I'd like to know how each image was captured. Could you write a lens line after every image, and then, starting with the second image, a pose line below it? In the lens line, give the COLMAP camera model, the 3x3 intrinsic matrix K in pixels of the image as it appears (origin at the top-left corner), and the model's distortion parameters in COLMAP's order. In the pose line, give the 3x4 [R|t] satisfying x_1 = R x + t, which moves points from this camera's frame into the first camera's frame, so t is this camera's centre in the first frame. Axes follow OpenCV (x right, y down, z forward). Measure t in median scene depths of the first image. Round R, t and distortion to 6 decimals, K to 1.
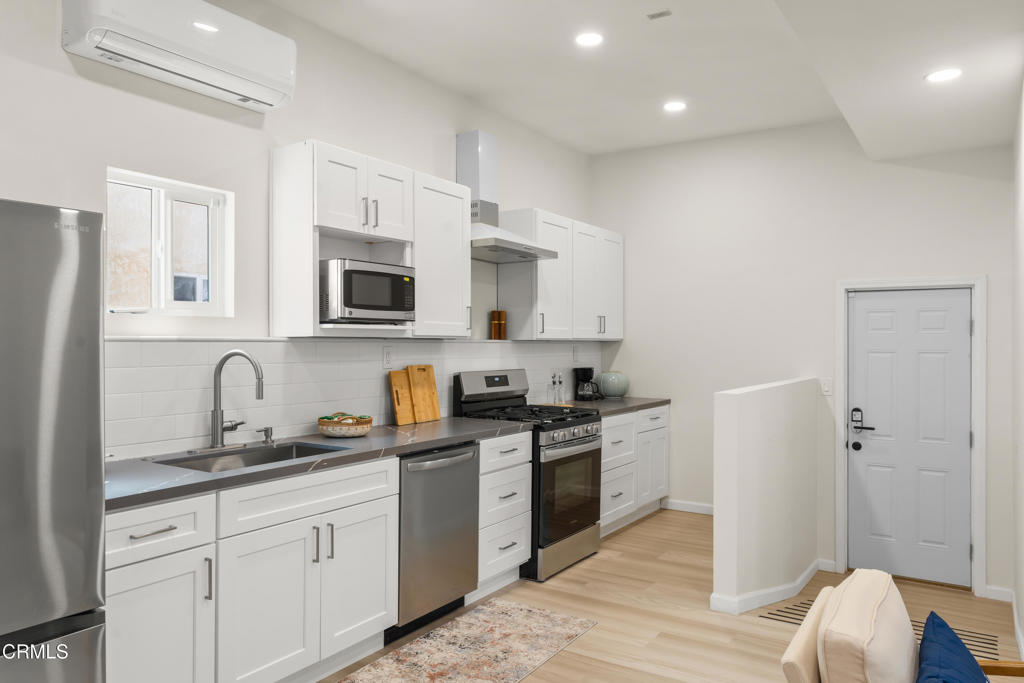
lens RADIAL K [[726.8, 0, 512.0], [0, 726.8, 341.5], [0, 0, 1]] dist [0.004803, 0.004616]
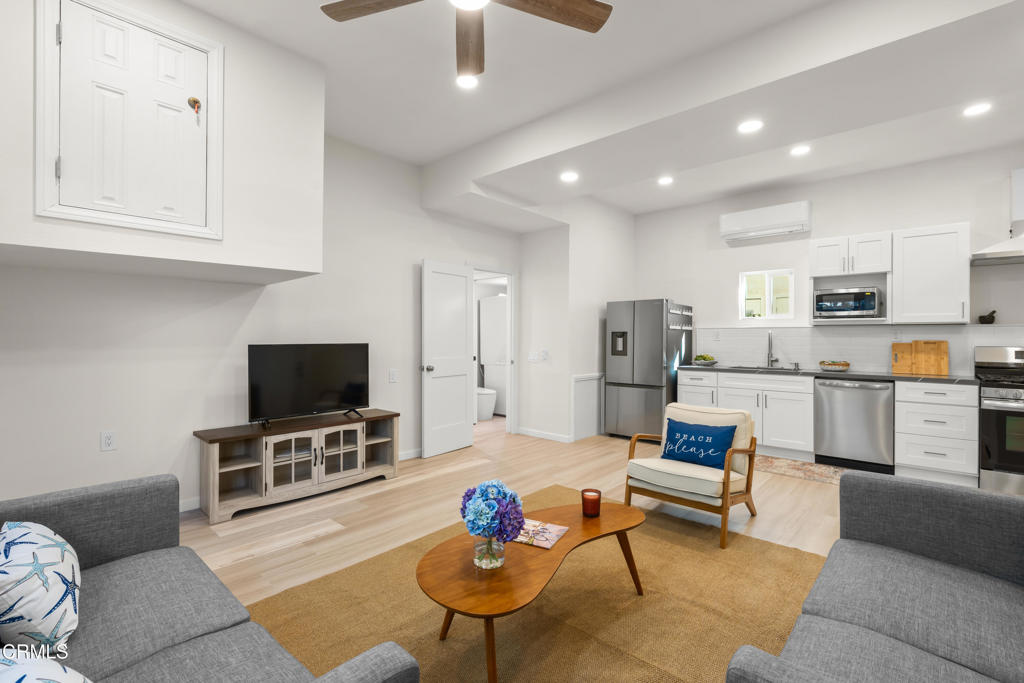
lens RADIAL K [[461.7, 0, 505.8], [0, 461.7, 338.7], [0, 0, 1]] dist [-0.003145, -0.000372]
pose [[-0.161493, -0.004919, -0.986862, 1.140211], [-0.007644, 0.999964, -0.003733, 0.042762], [0.986844, 0.006941, -0.161525, 0.241945]]
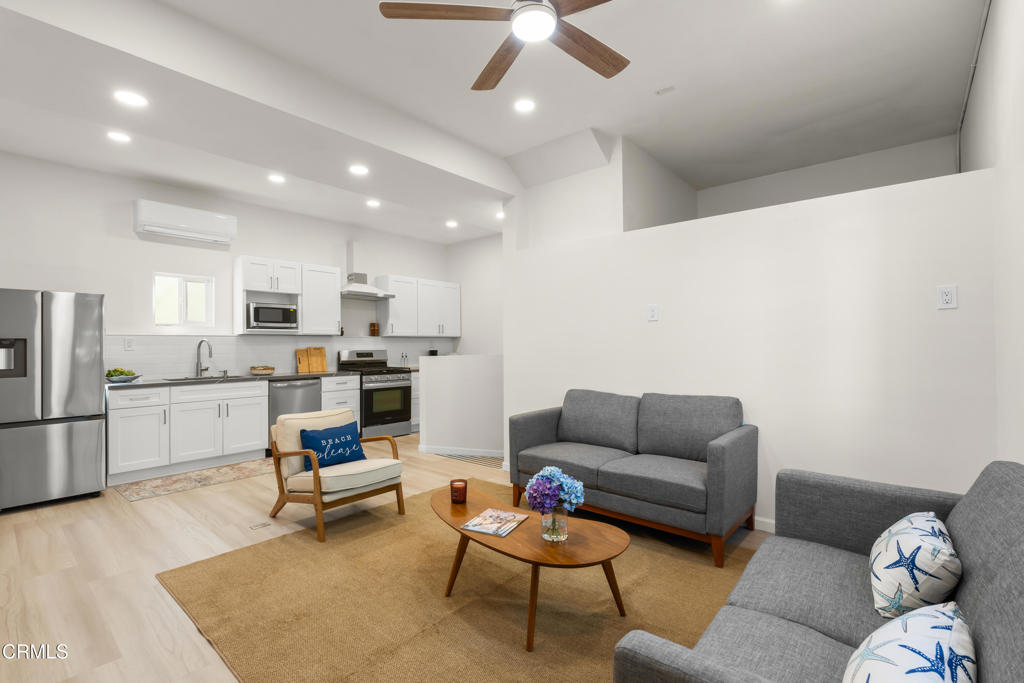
lens RADIAL K [[462.7, 0, 506.3], [0, 462.7, 342.1], [0, 0, 1]] dist [-0.001830, -0.000155]
pose [[0.989744, -0.014297, -0.142136, 0.723738], [0.013379, 0.999883, -0.007409, 0.038479], [0.142225, 0.005431, 0.989819, -0.377802]]
